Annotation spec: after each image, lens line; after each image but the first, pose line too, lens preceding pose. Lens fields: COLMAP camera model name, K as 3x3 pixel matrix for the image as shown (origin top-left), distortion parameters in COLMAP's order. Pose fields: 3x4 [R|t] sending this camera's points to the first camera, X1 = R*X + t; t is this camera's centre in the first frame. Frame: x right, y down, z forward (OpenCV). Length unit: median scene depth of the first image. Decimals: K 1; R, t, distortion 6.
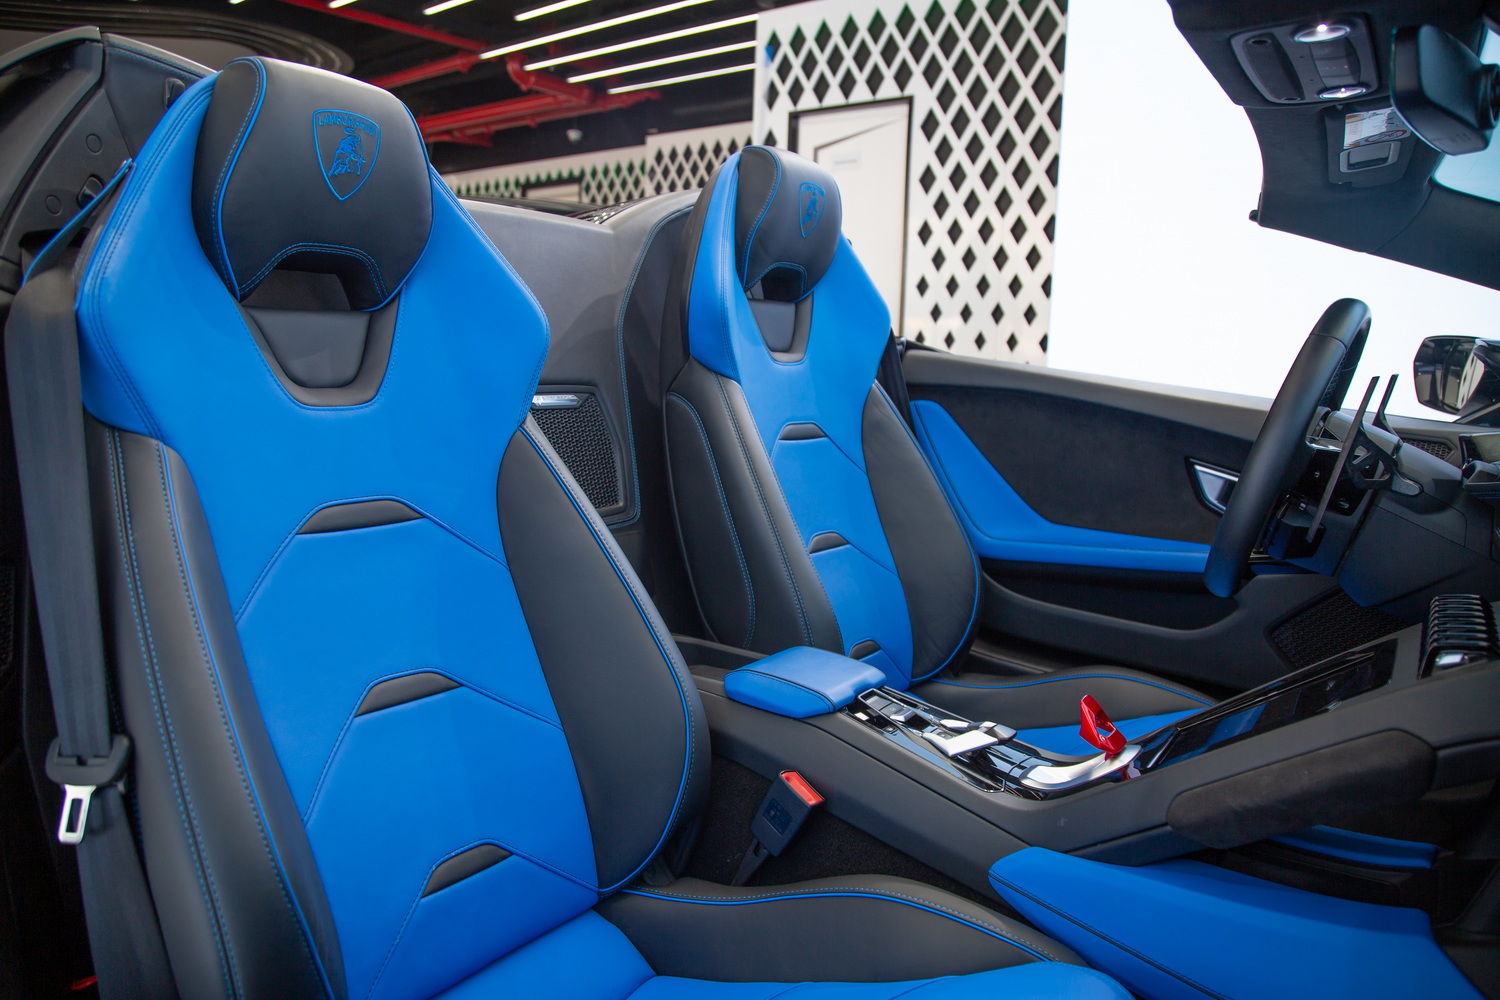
lens RADIAL K [[1012.4, 0, 750.0], [0, 1012.4, 500.0], [0, 0, 1]] dist [-0.086146, 0.008859]
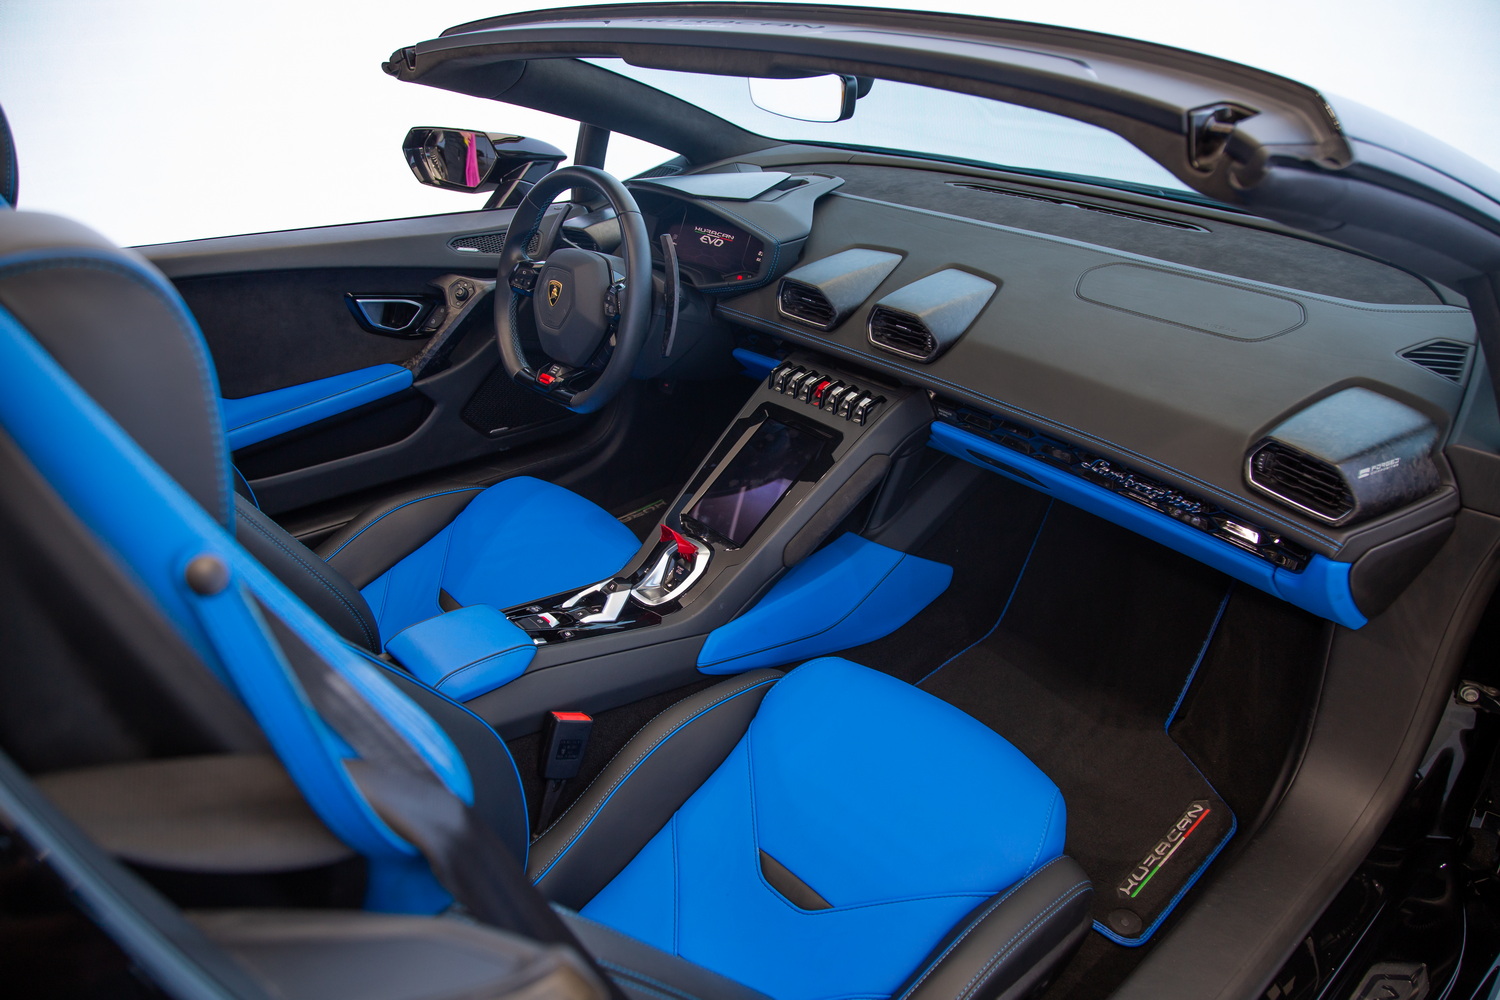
lens RADIAL K [[1043.3, 0, 750.0], [0, 1043.3, 500.0], [0, 0, 1]] dist [-0.091874, 0.007994]
pose [[0.222507, -0.482863, 0.846956, -0.767701], [0.155433, 0.875192, 0.458127, -0.437292], [-0.962461, 0.029709, 0.269789, 0.447734]]
